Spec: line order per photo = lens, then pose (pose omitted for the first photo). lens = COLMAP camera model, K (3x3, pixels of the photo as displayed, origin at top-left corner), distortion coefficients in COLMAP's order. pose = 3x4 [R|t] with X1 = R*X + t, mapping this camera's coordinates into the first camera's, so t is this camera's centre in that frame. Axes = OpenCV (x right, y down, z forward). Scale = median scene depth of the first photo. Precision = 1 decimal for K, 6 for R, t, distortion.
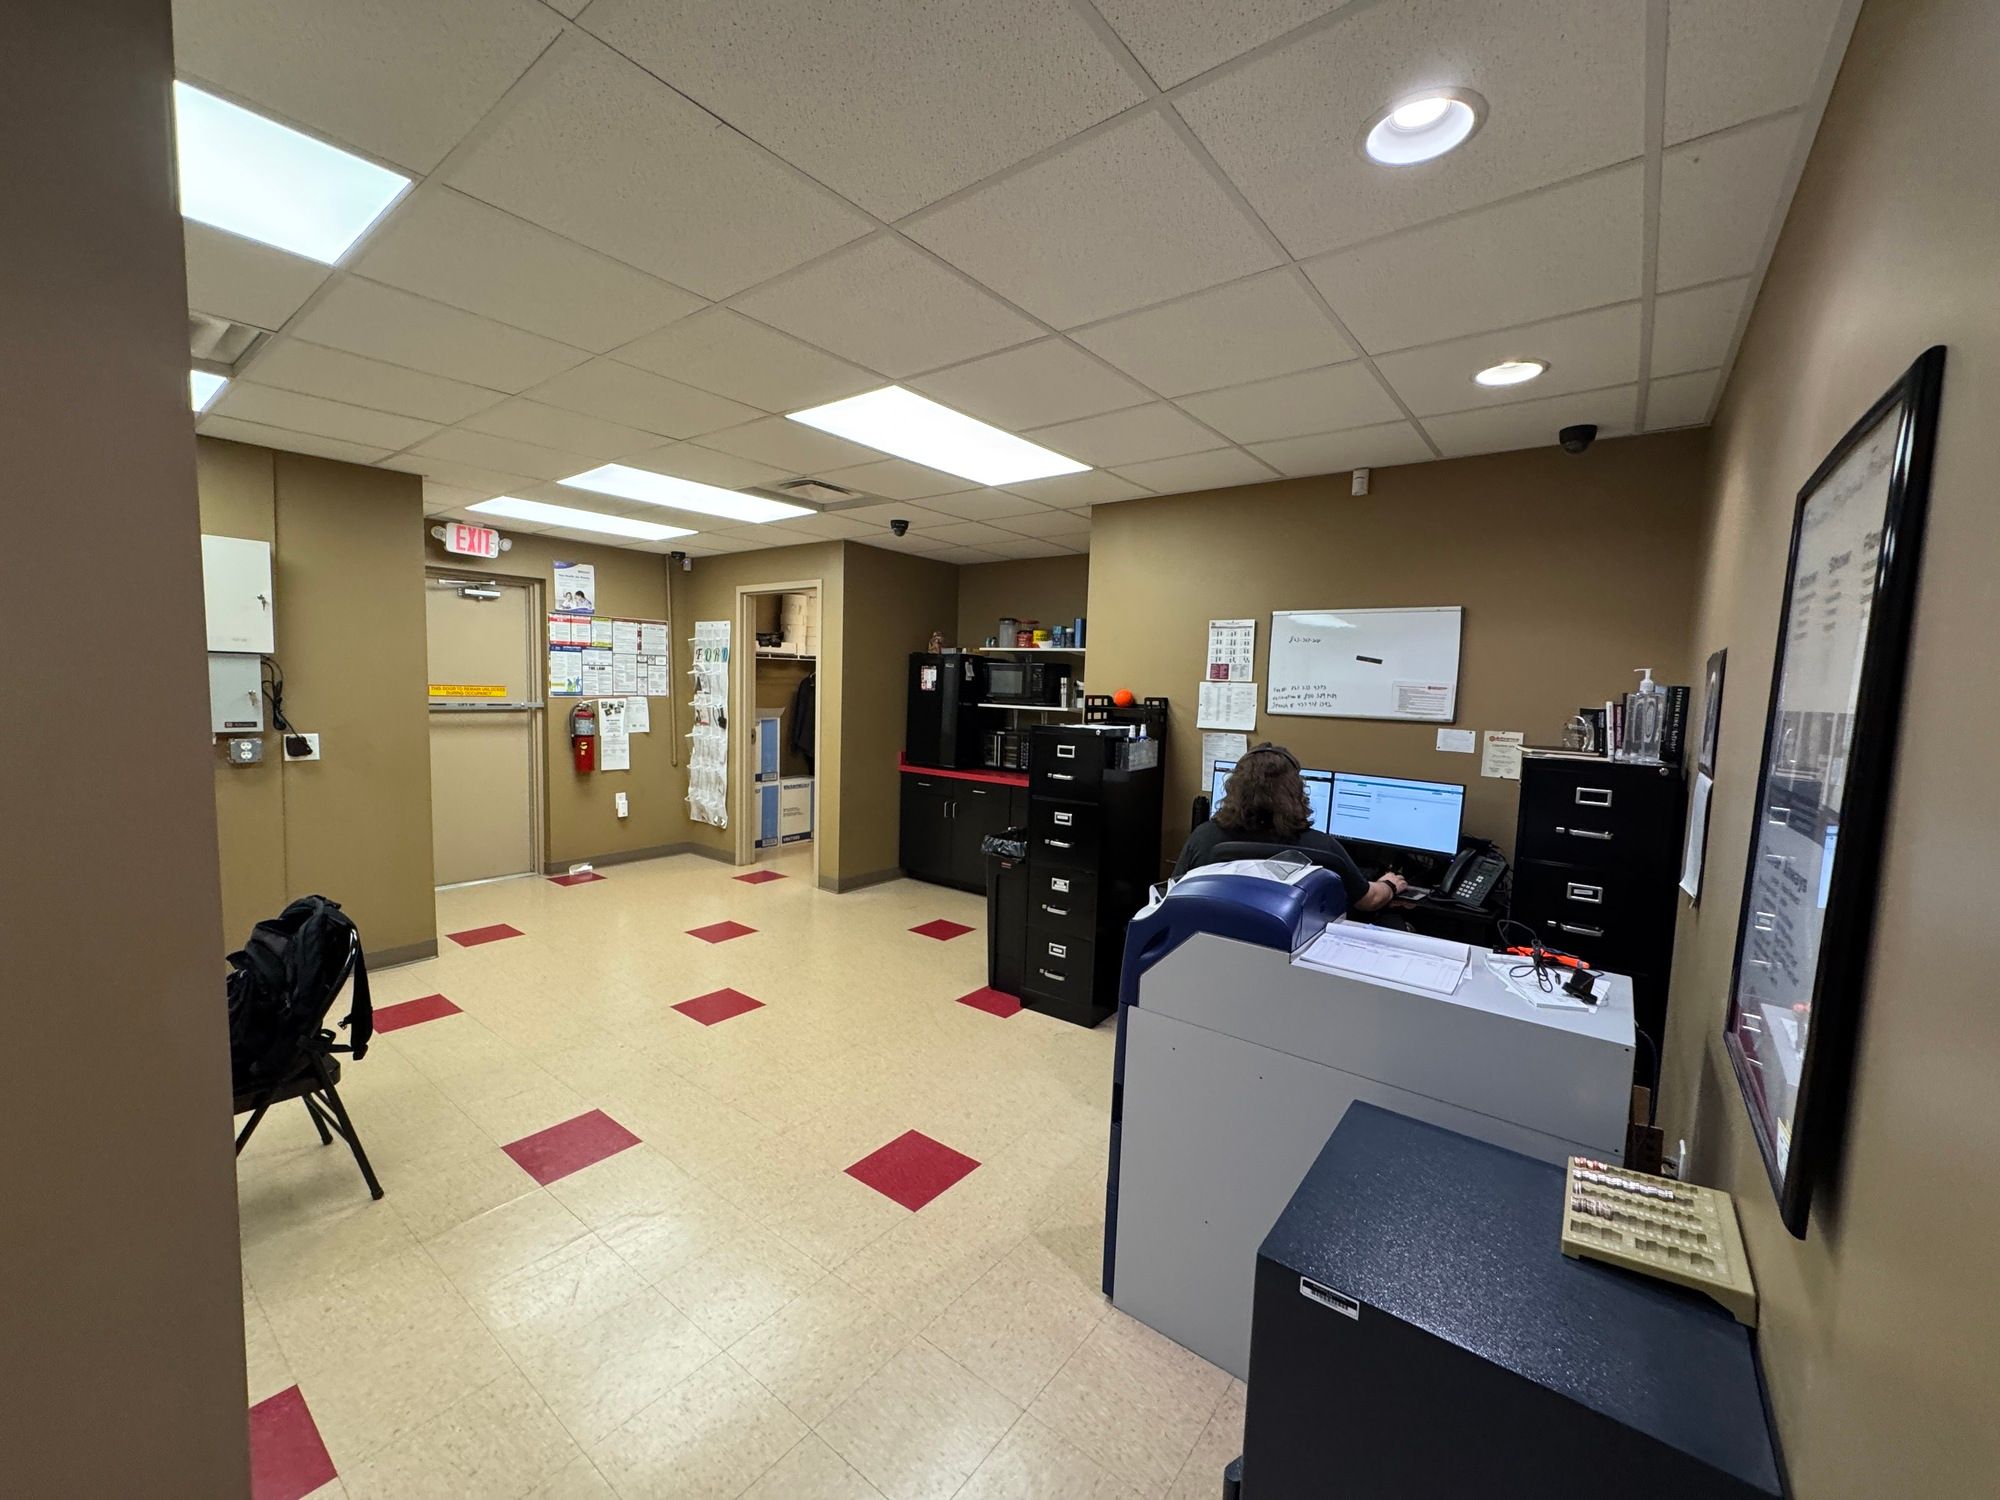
lens RADIAL K [[803.3, 0, 1003.7], [0, 803.3, 753.4], [0, 0, 1]] dist [-0.001743, -0.000027]
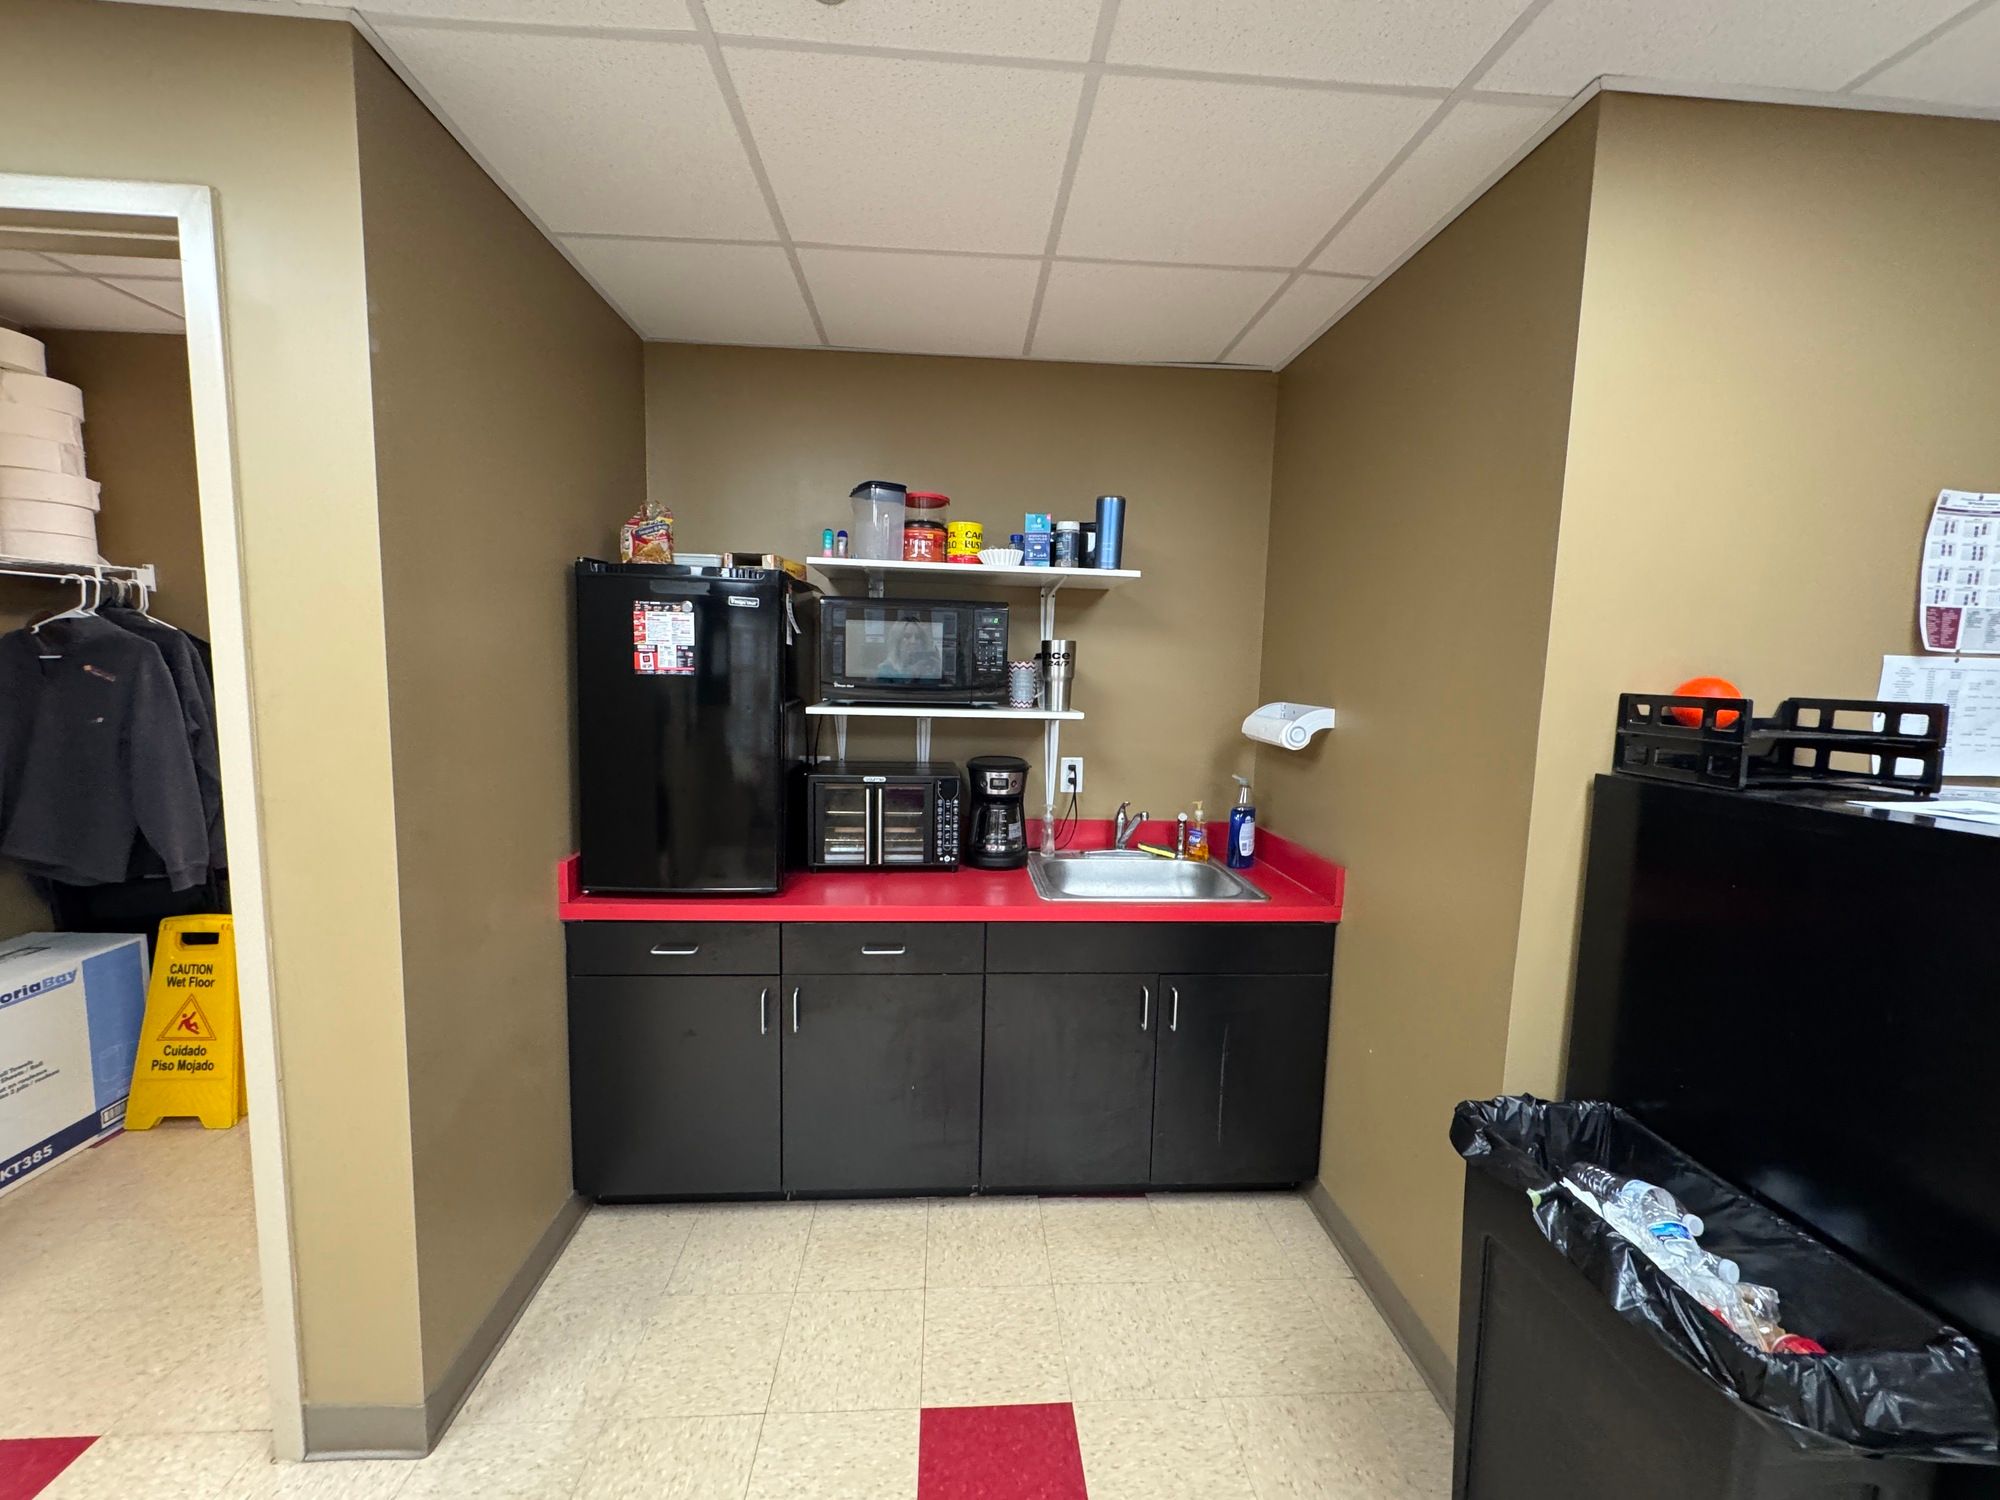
lens RADIAL K [[803.3, 0, 999.0], [0, 803.3, 744.8], [0, 0, 1]] dist [-0.001743, -0.000027]
pose [[0.741873, -0.082534, 0.665442, -0.223312], [0.057350, 0.996570, 0.059666, -0.063130], [-0.668083, -0.006101, 0.744062, 0.678770]]
